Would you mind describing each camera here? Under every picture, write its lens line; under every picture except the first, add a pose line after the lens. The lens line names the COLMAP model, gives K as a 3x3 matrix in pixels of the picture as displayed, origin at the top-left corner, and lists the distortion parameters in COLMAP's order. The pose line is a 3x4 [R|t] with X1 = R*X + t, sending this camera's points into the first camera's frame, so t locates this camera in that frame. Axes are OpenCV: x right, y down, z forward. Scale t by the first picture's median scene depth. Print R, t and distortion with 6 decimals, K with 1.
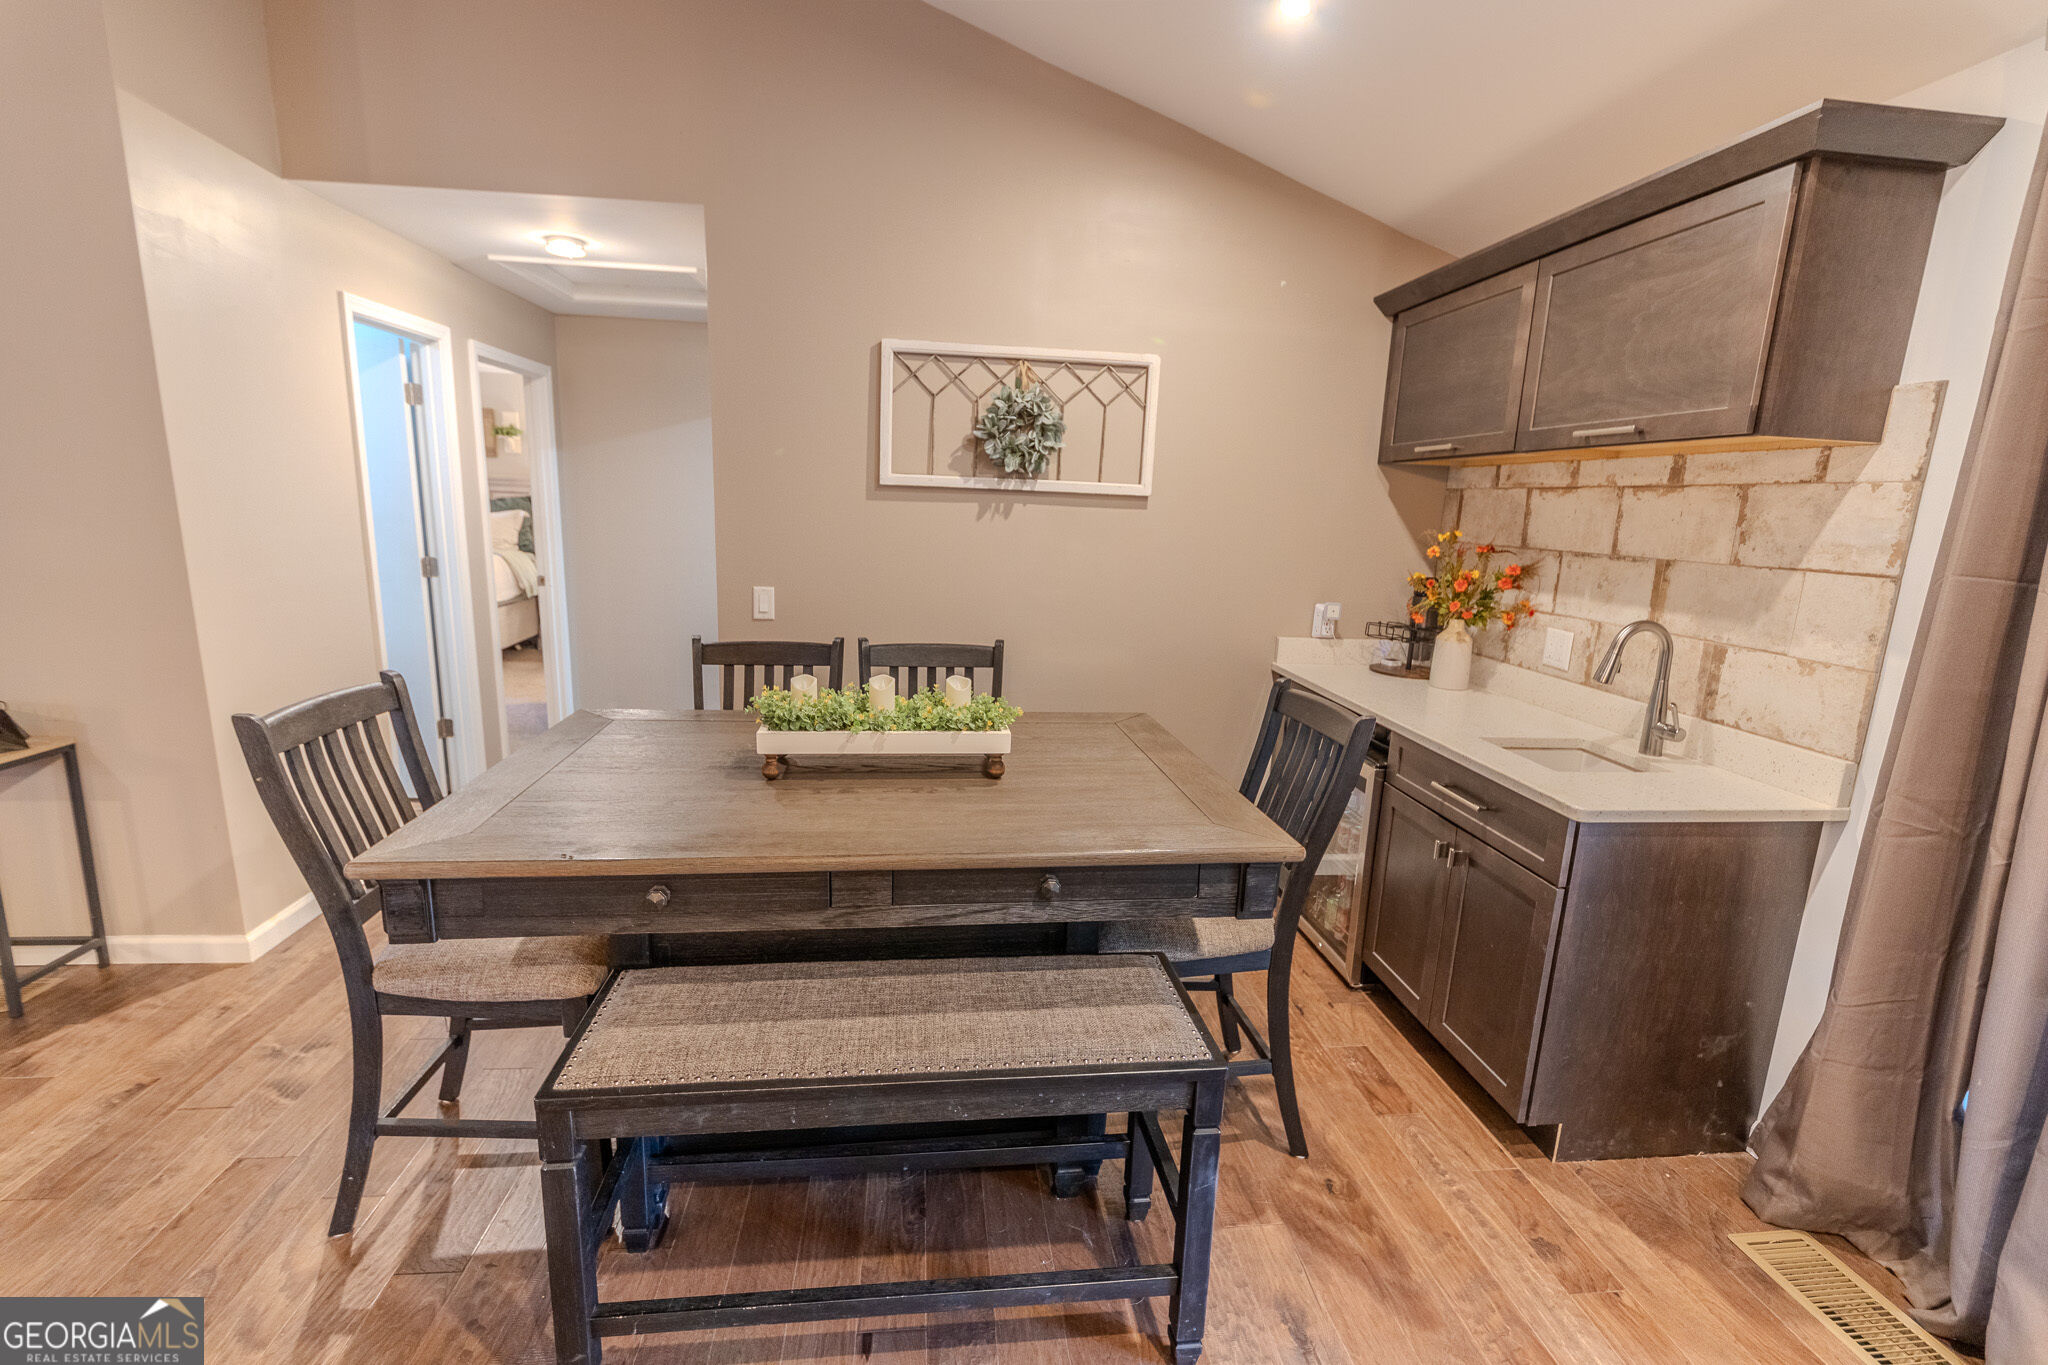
lens RADIAL K [[884.5, 0, 1023.7], [0, 884.5, 678.4], [0, 0, 1]] dist [-0.010388, 0.000460]
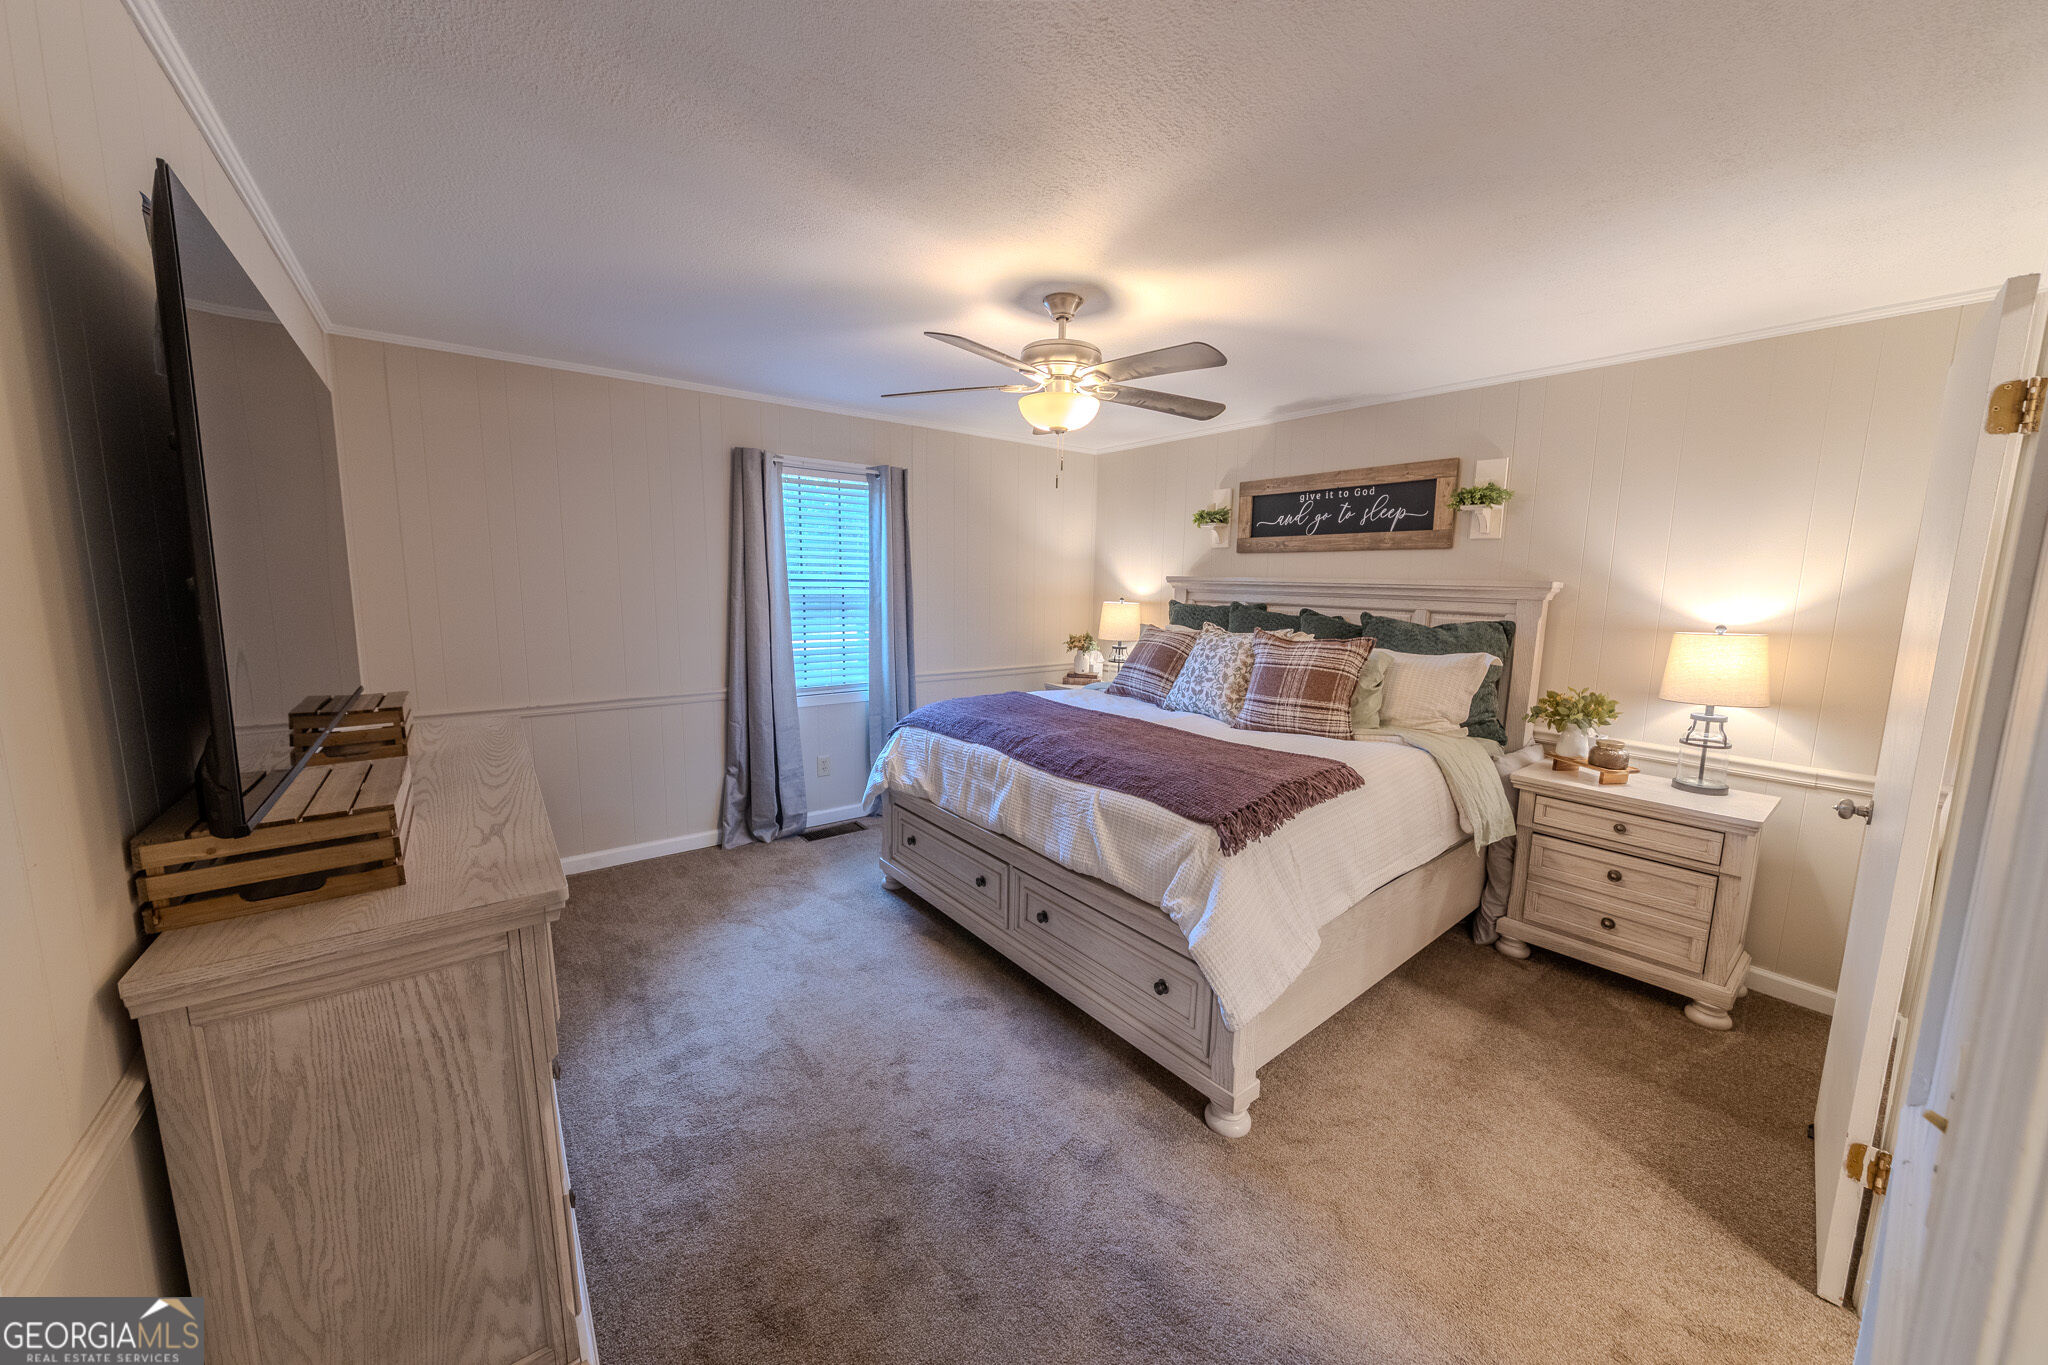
lens RADIAL K [[731.3, 0, 1030.2], [0, 731.3, 682.0], [0, 0, 1]] dist [-0.001983, -0.000165]
pose [[0.520563, 0.092233, -0.848827, -0.357063], [-0.166788, 0.985981, 0.004849, -0.133818], [0.837375, 0.139050, 0.528648, 0.578109]]
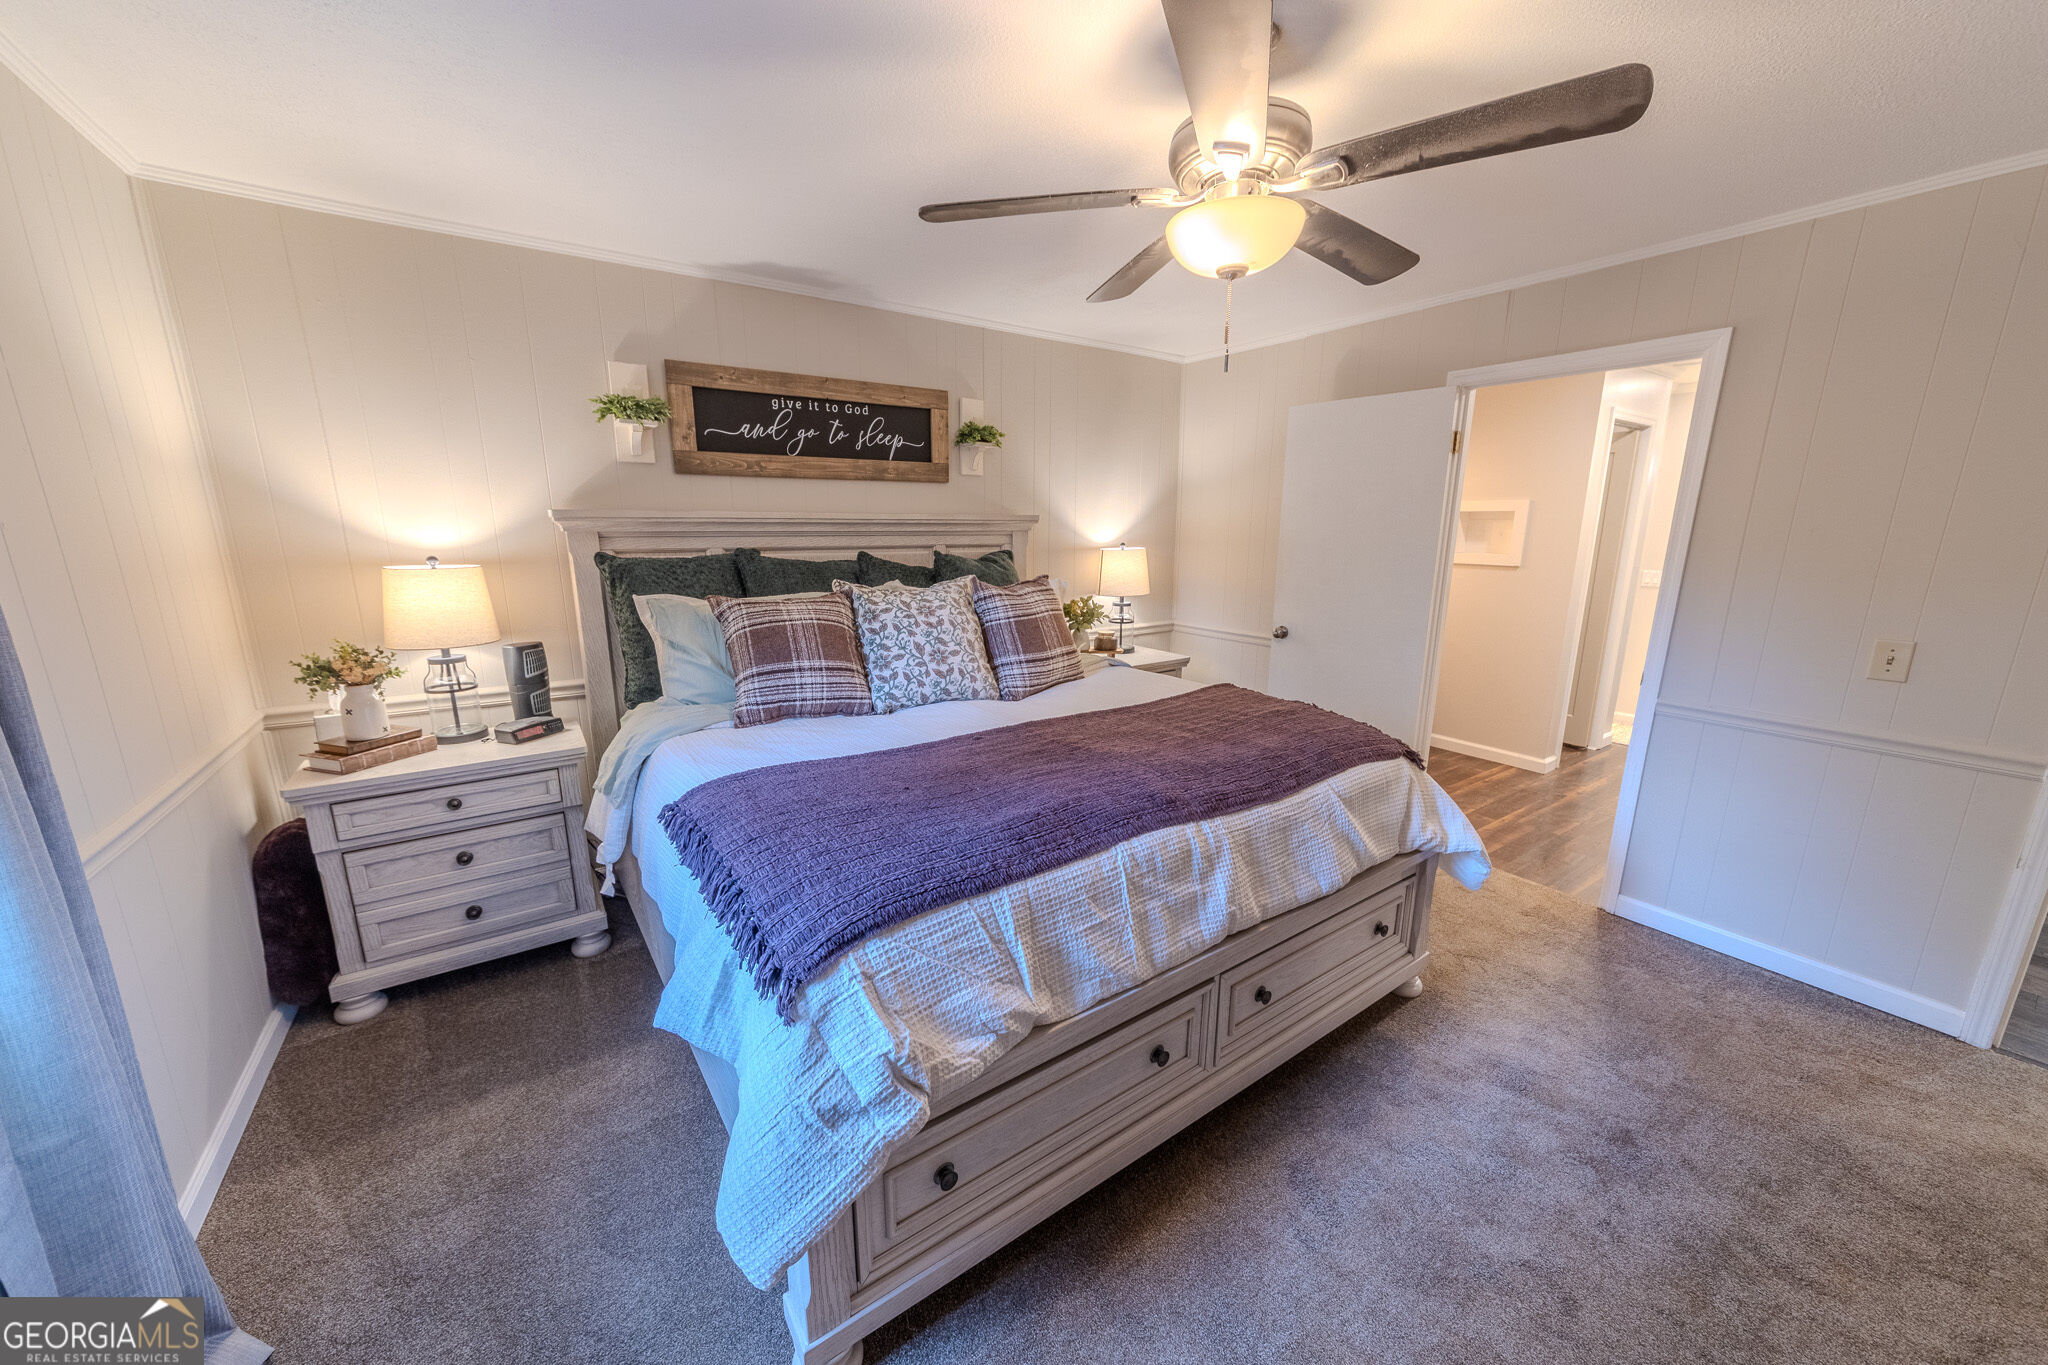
lens RADIAL K [[710.1, 0, 1025.8], [0, 710.1, 685.5], [0, 0, 1]] dist [-0.006983, 0.001064]
pose [[0.884143, -0.136742, 0.446758, -0.794188], [0.120945, 0.990604, 0.063847, -0.152911], [-0.451290, -0.002417, 0.892374, 0.601813]]
